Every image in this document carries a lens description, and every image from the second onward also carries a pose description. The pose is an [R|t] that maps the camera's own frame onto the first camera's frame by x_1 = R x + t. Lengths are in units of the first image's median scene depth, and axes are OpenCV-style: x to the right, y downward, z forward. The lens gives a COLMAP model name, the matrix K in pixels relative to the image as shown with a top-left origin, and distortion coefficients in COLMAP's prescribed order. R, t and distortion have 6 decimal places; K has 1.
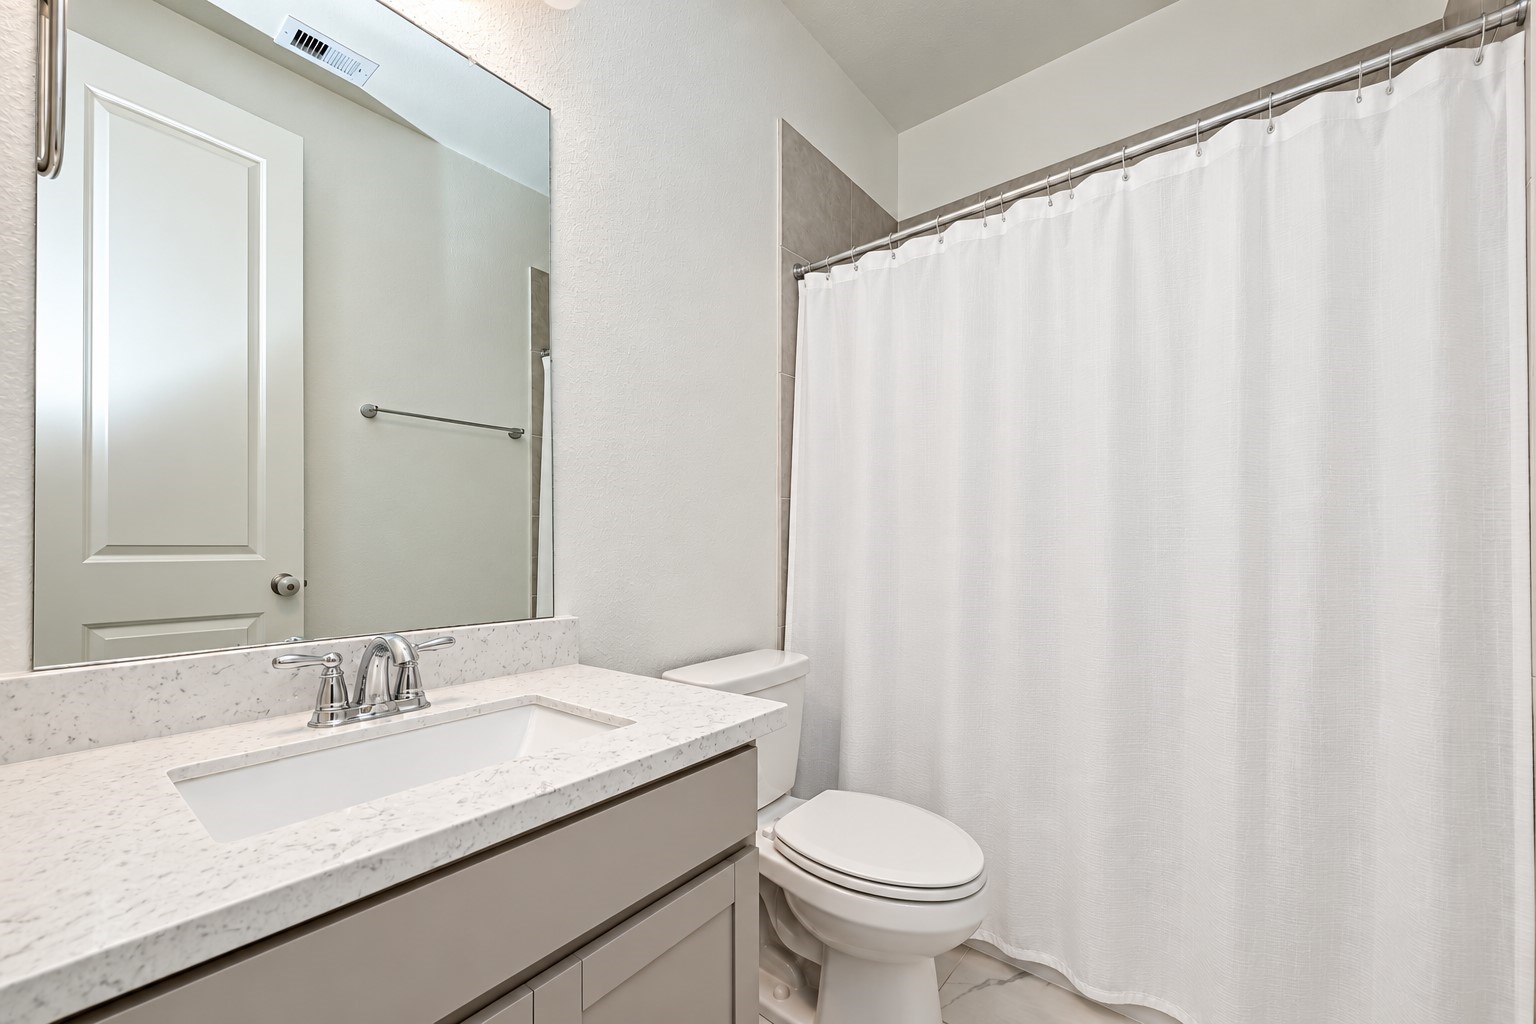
lens RADIAL K [[602.6, 0, 770.9], [0, 602.6, 545.7], [0, 0, 1]] dist [-0.000623, -0.000113]
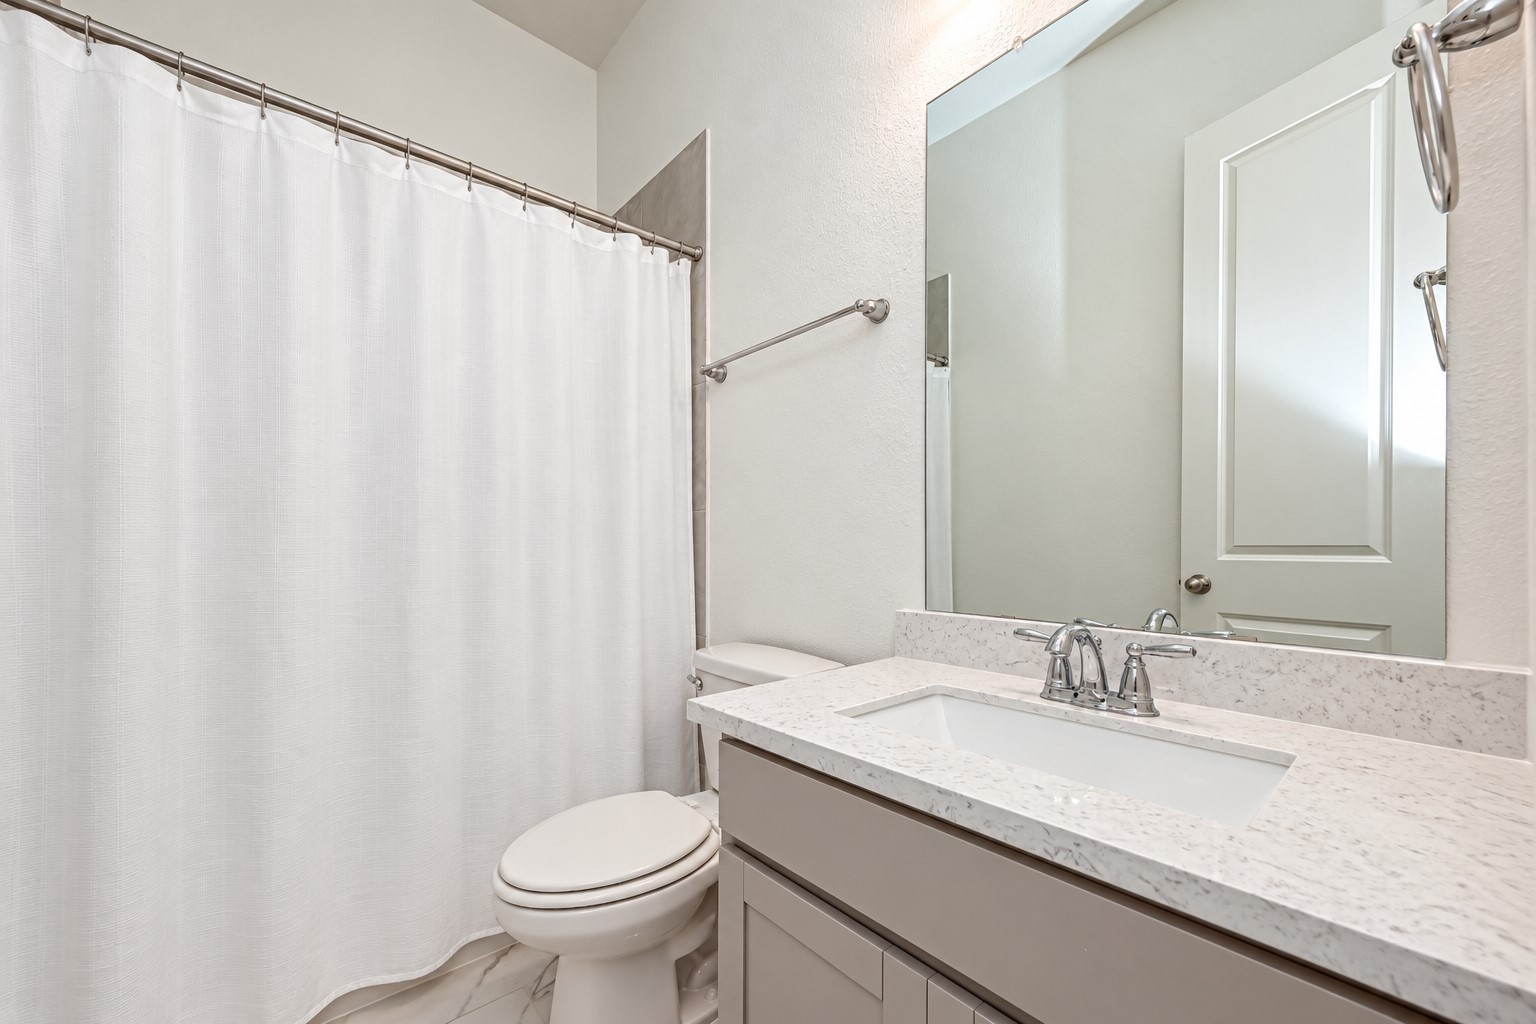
lens RADIAL K [[602.6, 0, 770.9], [0, 602.6, 545.7], [0, 0, 1]] dist [-0.000623, -0.000113]
pose [[-0.199059, -0.009076, -0.979945, 0.440099], [-0.001072, 0.999959, -0.009043, 0.019286], [0.979987, -0.000750, -0.199061, 0.632778]]
